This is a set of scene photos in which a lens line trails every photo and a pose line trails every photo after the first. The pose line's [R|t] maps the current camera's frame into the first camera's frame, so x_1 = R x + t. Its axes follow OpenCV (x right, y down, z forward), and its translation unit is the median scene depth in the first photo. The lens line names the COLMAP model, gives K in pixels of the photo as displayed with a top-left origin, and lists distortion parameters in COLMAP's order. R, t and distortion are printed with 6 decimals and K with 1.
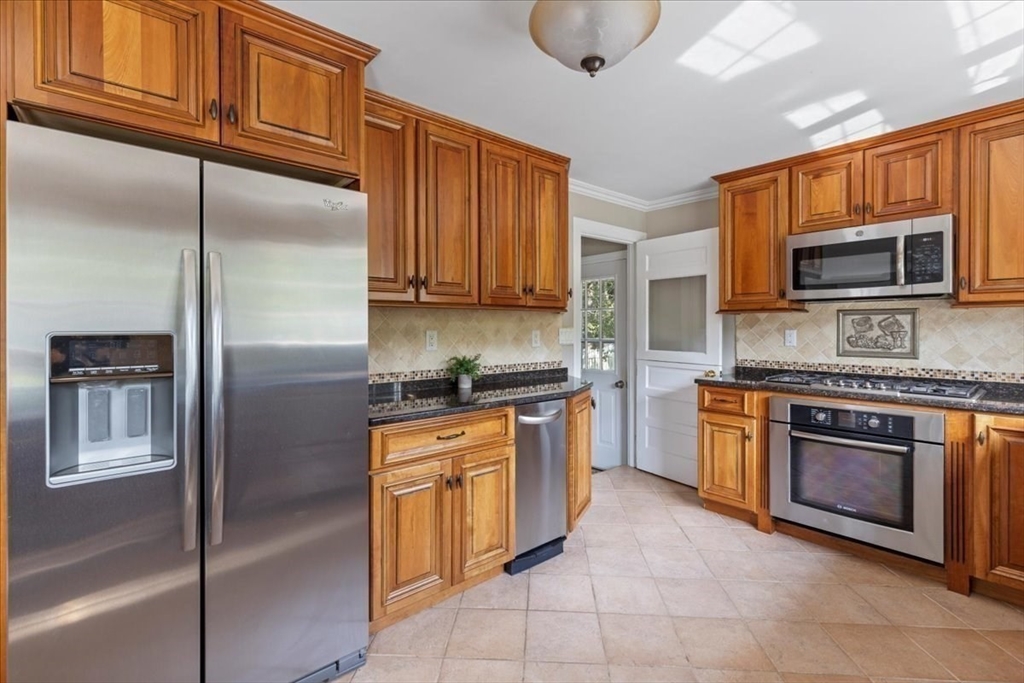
lens RADIAL K [[461.1, 0, 522.4], [0, 461.1, 330.0], [0, 0, 1]] dist [0.008230, -0.002597]
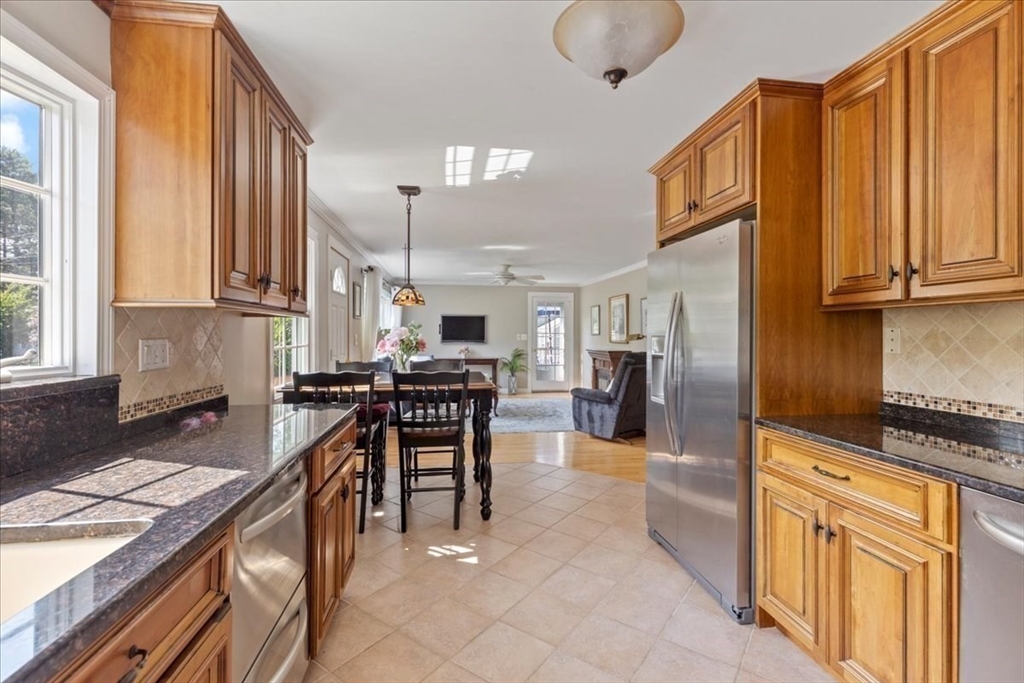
lens RADIAL K [[461.1, 0, 493.5], [0, 461.1, 331.8], [0, 0, 1]] dist [0.008230, -0.002597]
pose [[-0.540425, -0.012845, -0.841294, 0.618926], [-0.005728, 0.999916, -0.011587, 0.001938], [0.841373, -0.001443, -0.540453, 0.713161]]
